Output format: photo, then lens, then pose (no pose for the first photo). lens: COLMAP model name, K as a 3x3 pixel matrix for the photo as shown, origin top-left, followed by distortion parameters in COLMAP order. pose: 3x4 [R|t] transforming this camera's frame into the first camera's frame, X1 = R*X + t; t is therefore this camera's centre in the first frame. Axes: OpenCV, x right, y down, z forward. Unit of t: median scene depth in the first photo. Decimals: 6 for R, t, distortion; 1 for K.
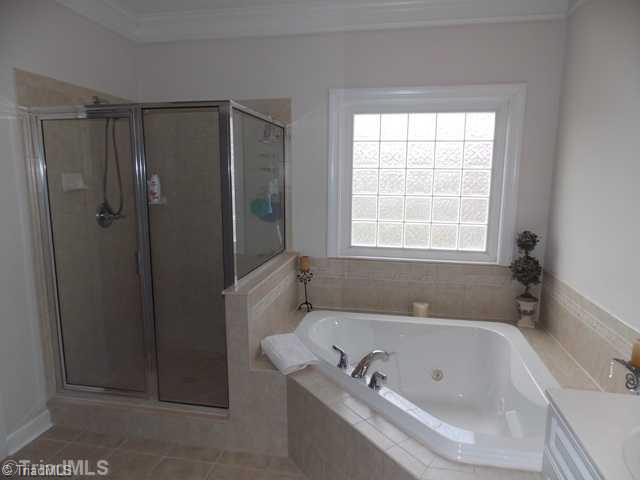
lens RADIAL K [[429.7, 0, 320.0], [0, 429.7, 240.0], [0, 0, 1]] dist [0.024222, 0.000959]
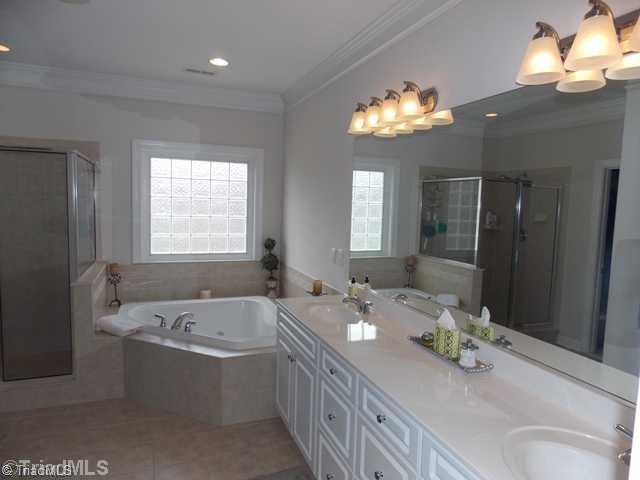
lens RADIAL K [[429.4, 0, 320.0], [0, 429.4, 240.0], [0, 0, 1]] dist [-0.023599, 0.000834]
pose [[0.852173, -0.026952, 0.522566, -0.196192], [0.060162, 0.997097, -0.046681, 0.071777], [-0.519790, 0.071219, 0.851320, -0.458230]]
